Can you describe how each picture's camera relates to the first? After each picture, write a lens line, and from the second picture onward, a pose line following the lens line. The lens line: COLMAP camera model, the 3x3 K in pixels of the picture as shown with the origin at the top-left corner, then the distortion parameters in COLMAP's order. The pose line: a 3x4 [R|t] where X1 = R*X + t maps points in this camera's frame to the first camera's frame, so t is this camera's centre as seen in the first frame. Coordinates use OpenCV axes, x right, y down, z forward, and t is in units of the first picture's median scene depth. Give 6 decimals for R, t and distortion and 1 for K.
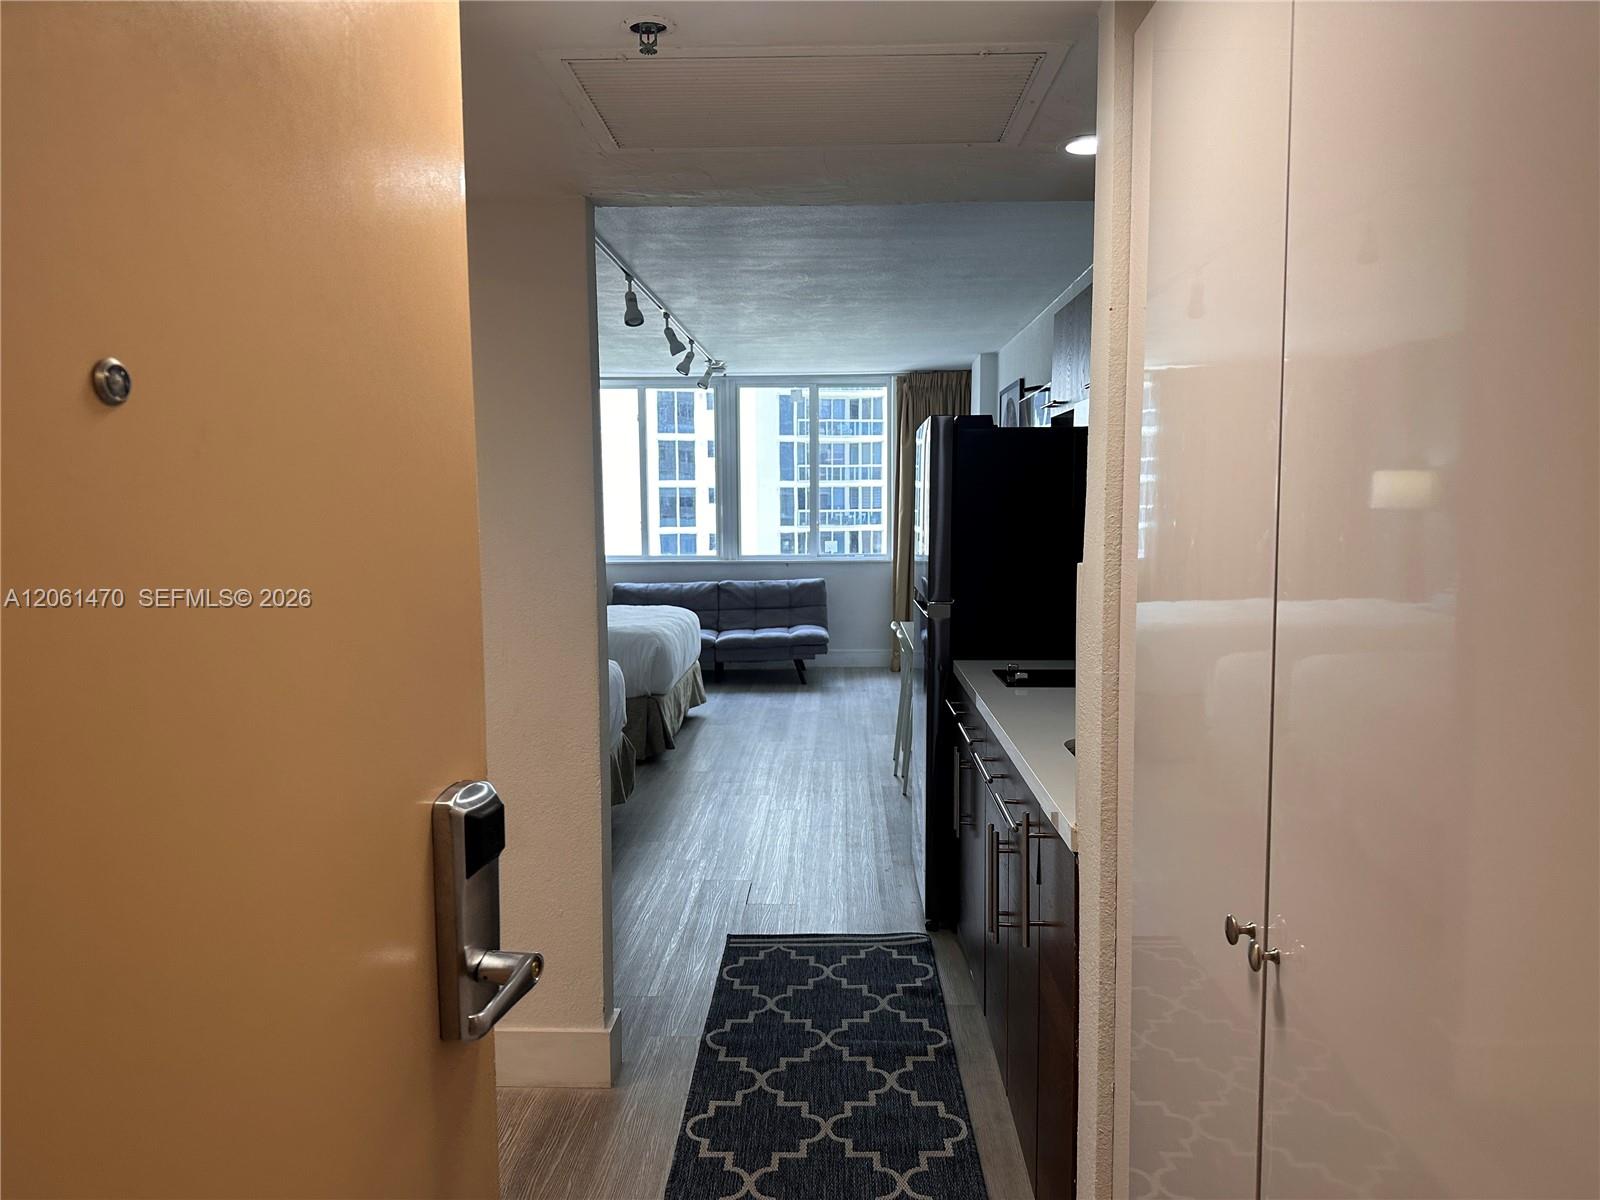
lens RADIAL K [[1120.6, 0, 801.4], [0, 1120.6, 599.3], [0, 0, 1]] dist [0.002023, 0.000048]
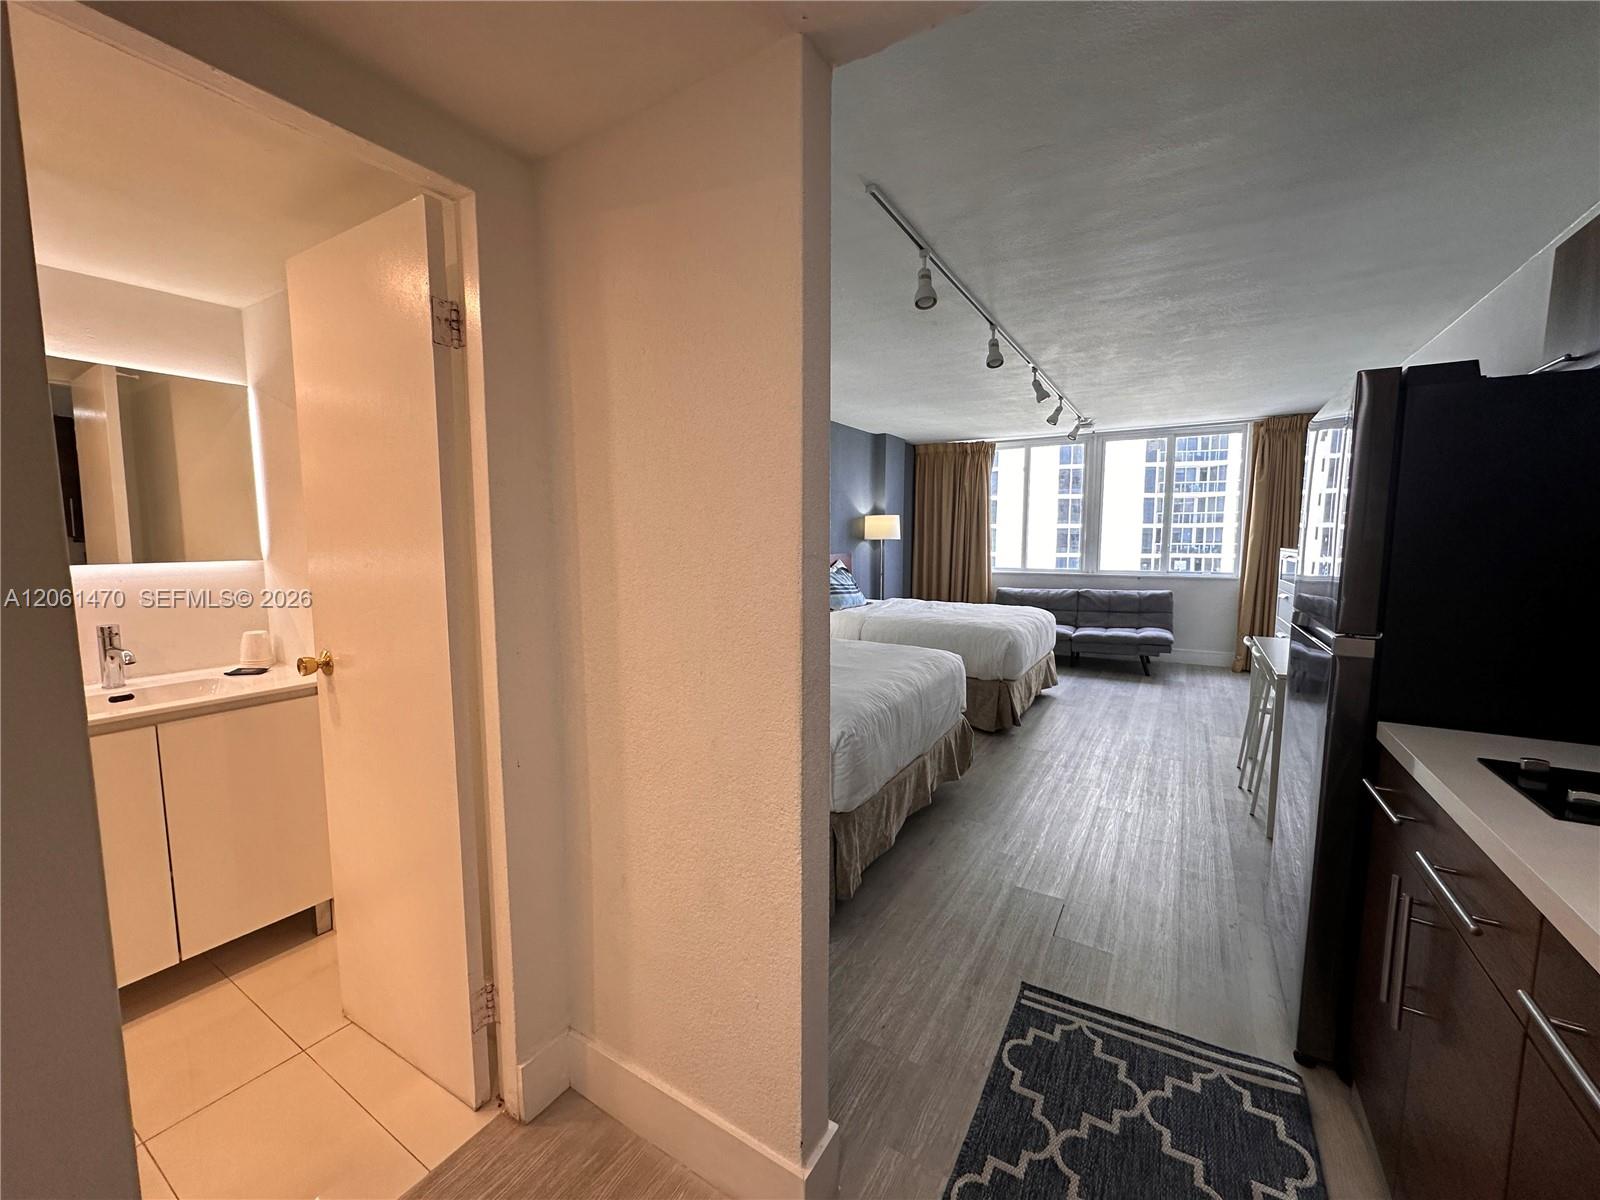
lens RADIAL K [[639.1, 0, 793.5], [0, 639.1, 599.6], [0, 0, 1]] dist [-0.005619, 0.000378]
pose [[0.868970, 0.052287, -0.492094, 0.006353], [-0.047276, 0.998626, 0.022625, -0.007195], [0.492601, 0.003604, 0.870248, 0.272130]]
